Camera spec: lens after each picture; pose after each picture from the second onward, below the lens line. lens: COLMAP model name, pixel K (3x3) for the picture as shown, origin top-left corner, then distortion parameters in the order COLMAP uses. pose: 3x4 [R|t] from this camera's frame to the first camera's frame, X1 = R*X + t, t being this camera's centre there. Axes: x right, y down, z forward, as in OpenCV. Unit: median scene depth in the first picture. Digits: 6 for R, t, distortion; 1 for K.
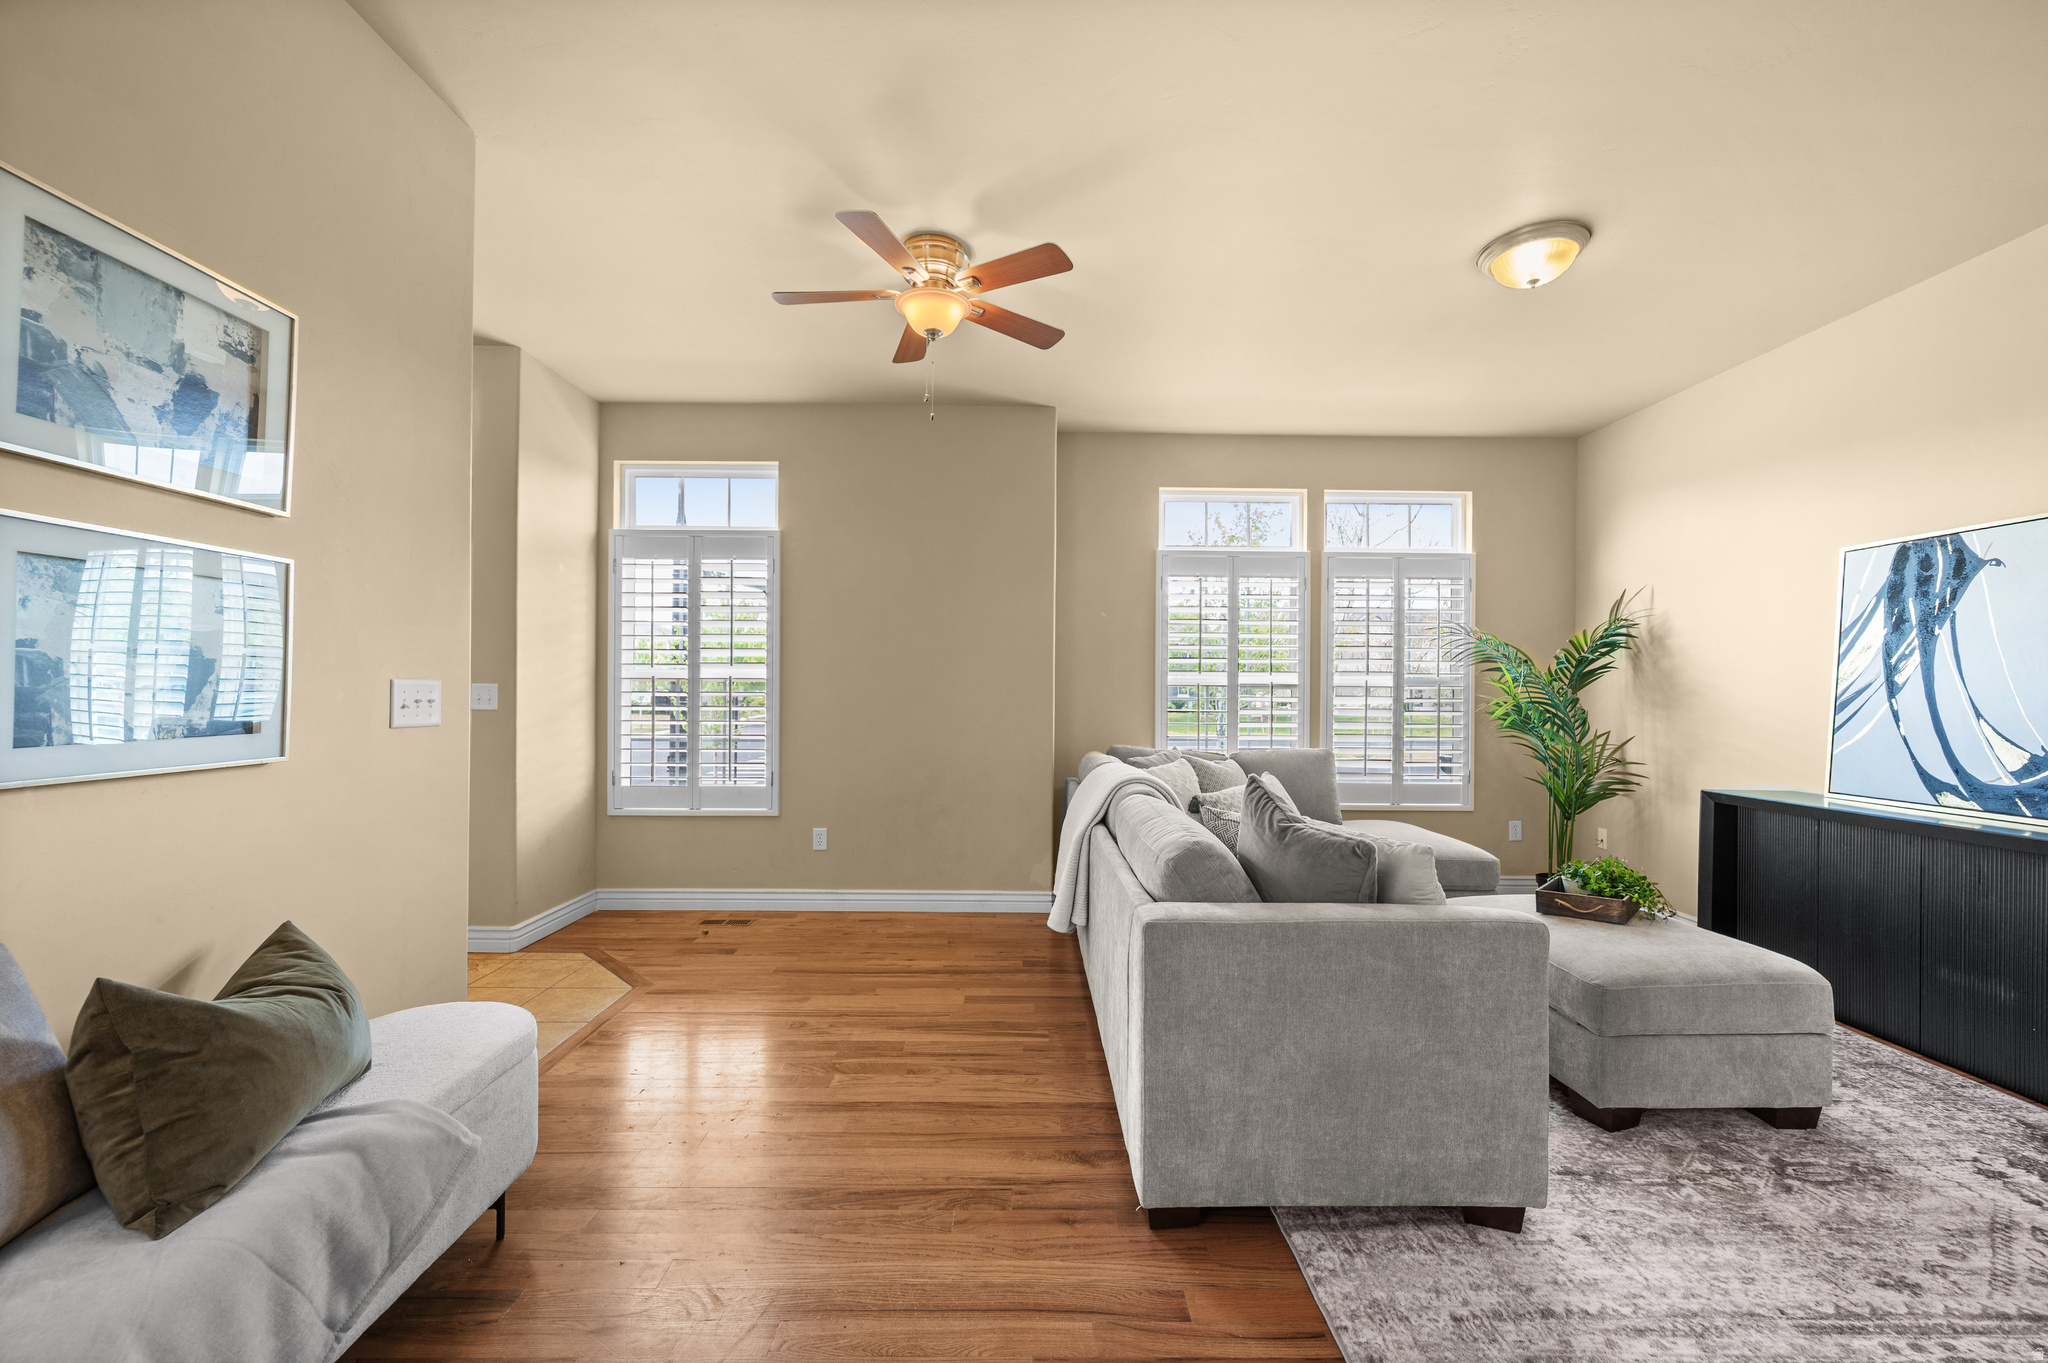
lens RADIAL K [[828.0, 0, 1038.4], [0, 828.0, 692.4], [0, 0, 1]] dist [-0.002028, 0.000859]
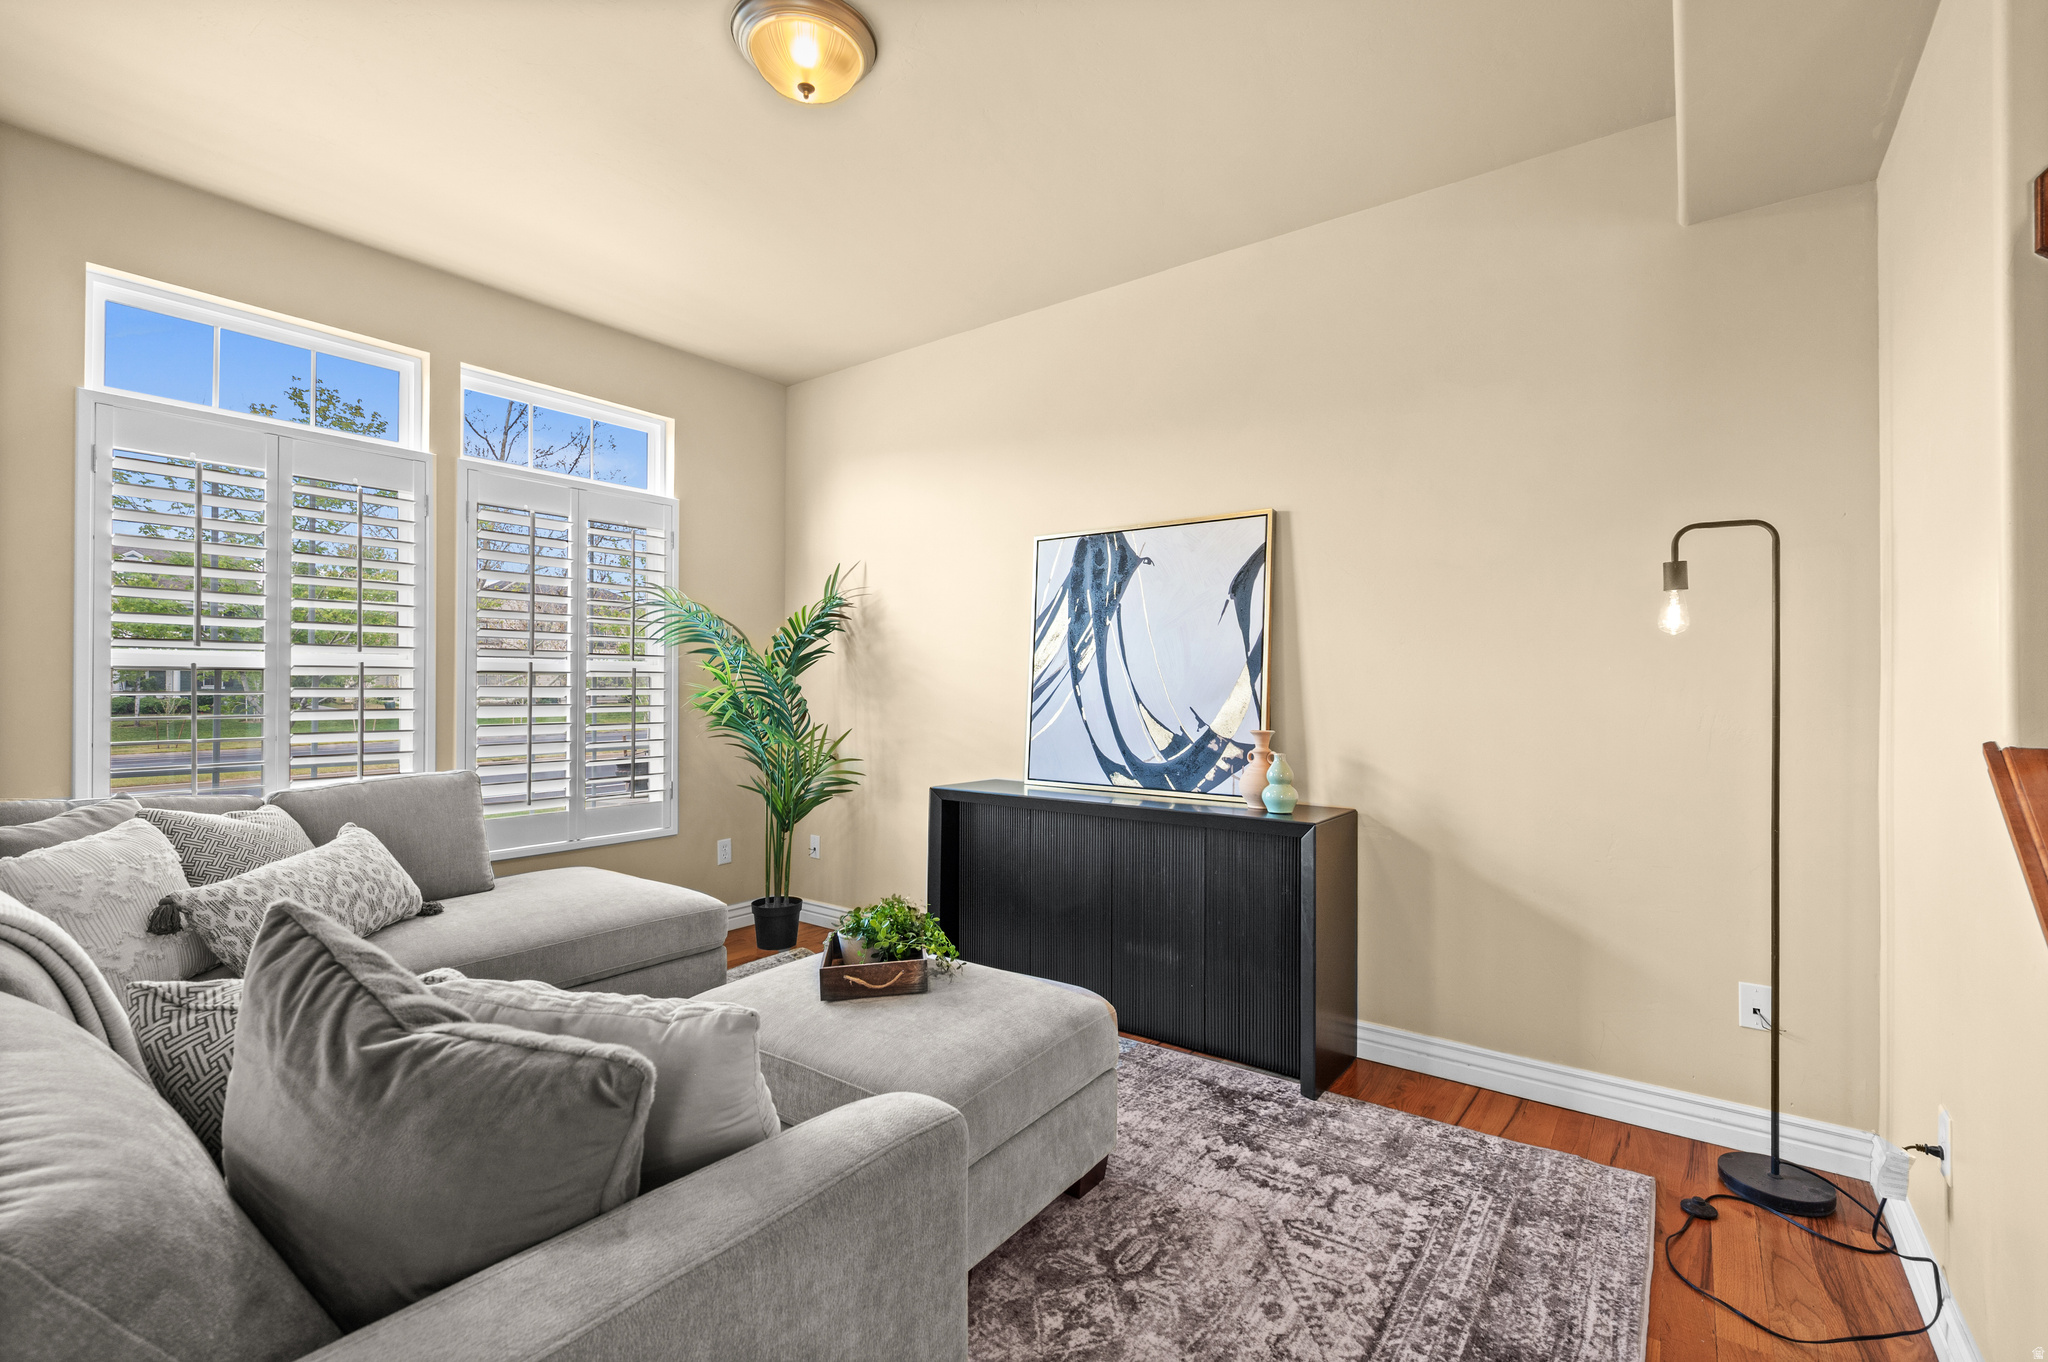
lens RADIAL K [[914.7, 0, 1039.6], [0, 914.7, 681.4], [0, 0, 1]] dist [-0.002705, 0.001295]
pose [[0.616232, -0.002848, 0.787560, 0.085957], [0.002386, 0.999996, 0.001749, 0.000385], [-0.787561, 0.000802, 0.616236, 0.283070]]
